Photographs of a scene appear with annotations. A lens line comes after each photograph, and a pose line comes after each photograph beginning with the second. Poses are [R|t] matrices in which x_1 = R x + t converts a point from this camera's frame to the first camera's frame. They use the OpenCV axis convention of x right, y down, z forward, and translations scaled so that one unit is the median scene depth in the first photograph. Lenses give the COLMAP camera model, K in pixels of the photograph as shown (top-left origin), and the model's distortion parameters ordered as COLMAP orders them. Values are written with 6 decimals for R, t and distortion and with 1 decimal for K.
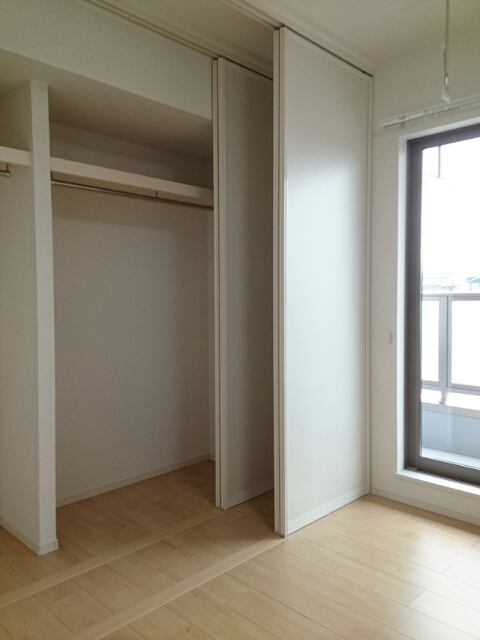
lens RADIAL K [[516.0, 0, 239.5], [0, 516.0, 318.9], [0, 0, 1]] dist [0.068320, -0.045561]
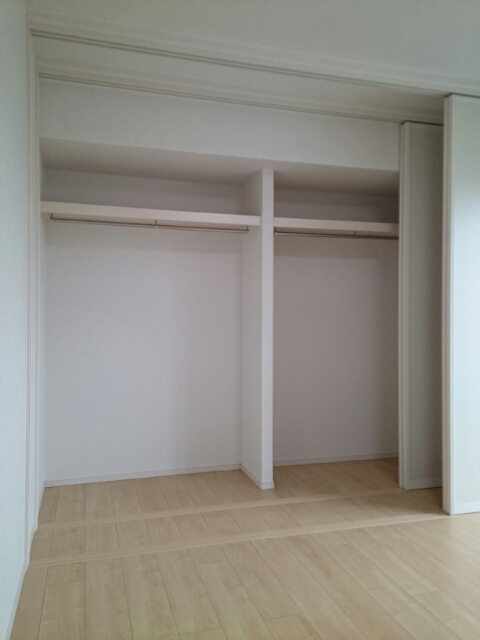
lens RADIAL K [[516.0, 0, 240.2], [0, 516.0, 319.0], [0, 0, 1]] dist [0.068320, -0.045561]
pose [[0.883140, 0.008753, -0.469027, 0.227314], [-0.025130, 0.999273, -0.028670, 0.019802], [0.468435, 0.037107, 0.882718, -0.301970]]
